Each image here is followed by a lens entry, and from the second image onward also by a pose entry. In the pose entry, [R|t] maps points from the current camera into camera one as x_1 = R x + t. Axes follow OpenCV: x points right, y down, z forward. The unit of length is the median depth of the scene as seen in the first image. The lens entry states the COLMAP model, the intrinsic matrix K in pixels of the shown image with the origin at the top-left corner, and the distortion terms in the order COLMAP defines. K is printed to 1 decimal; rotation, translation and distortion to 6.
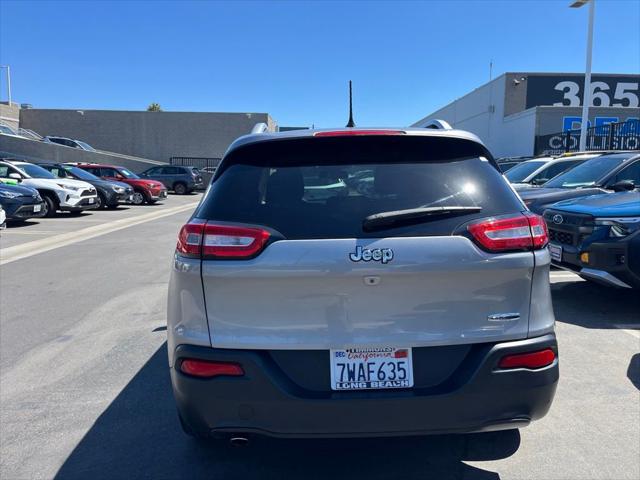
lens RADIAL K [[484.0, 0, 323.7], [0, 484.0, 236.7], [0, 0, 1]] dist [0.075485, -0.107698]
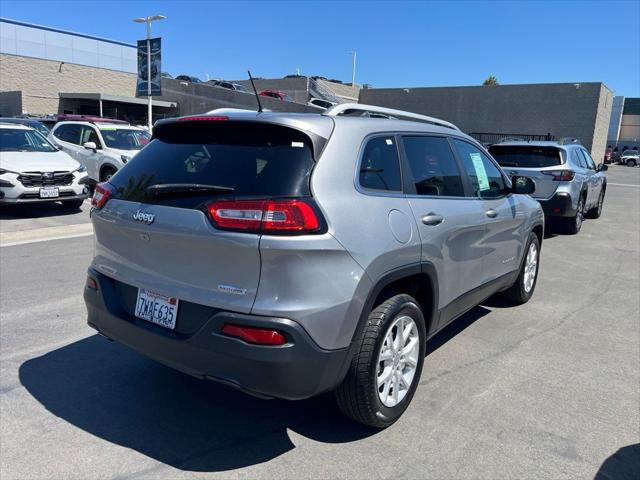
lens RADIAL K [[484.8, 0, 318.3], [0, 484.8, 228.8], [0, 0, 1]] dist [0.067883, -0.095426]
pose [[0.786211, 0.137300, -0.602513, 0.307058], [-0.116057, 0.990462, 0.074264, -0.019714], [0.606963, 0.011538, 0.794646, 0.063973]]
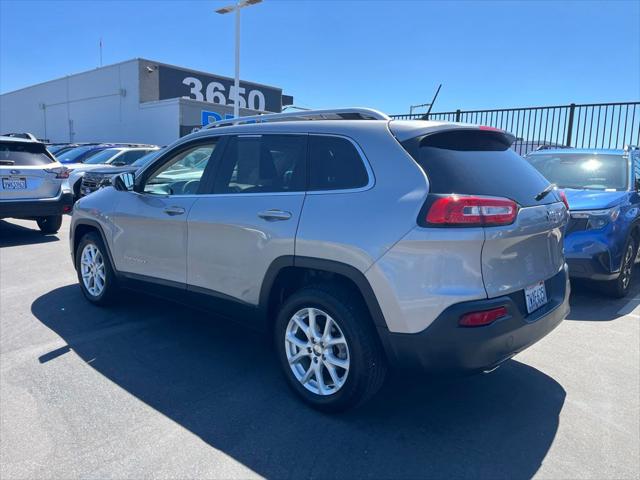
lens RADIAL K [[484.0, 0, 323.7], [0, 484.0, 236.7], [0, 0, 1]] dist [0.075485, -0.107698]
pose [[0.679058, -0.074535, 0.730291, -0.363283], [0.055348, 0.997199, 0.050312, -0.002782], [-0.731995, 0.006256, 0.681281, 0.127904]]
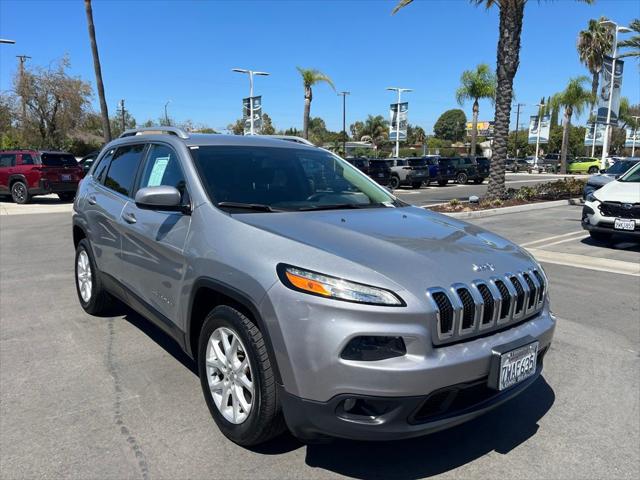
lens RADIAL K [[484.3, 0, 324.4], [0, 484.3, 245.6], [0, 0, 1]] dist [0.070663, -0.101034]
pose [[-0.790016, 0.098810, -0.605071, 0.284367], [-0.081025, 0.961443, 0.262797, -0.134158], [0.607708, 0.256640, -0.751550, 1.044967]]
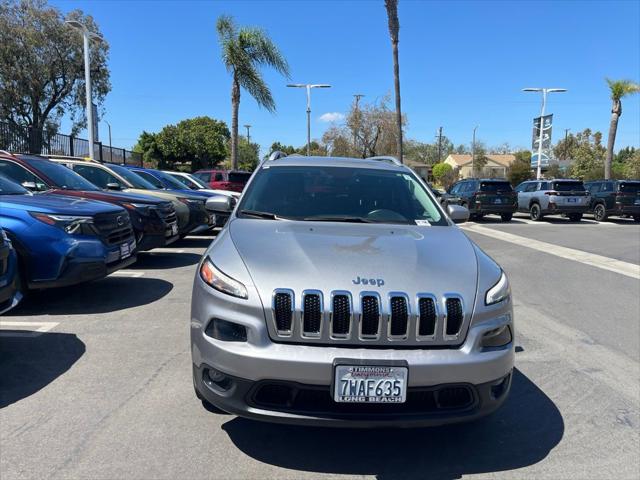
lens RADIAL K [[484.0, 0, 323.7], [0, 484.0, 236.7], [0, 0, 1]] dist [0.075485, -0.107698]
pose [[-0.999225, -0.016163, -0.035893, 0.050286], [-0.024167, 0.971637, 0.235241, -0.149207], [0.031073, 0.235926, -0.971274, 1.175917]]
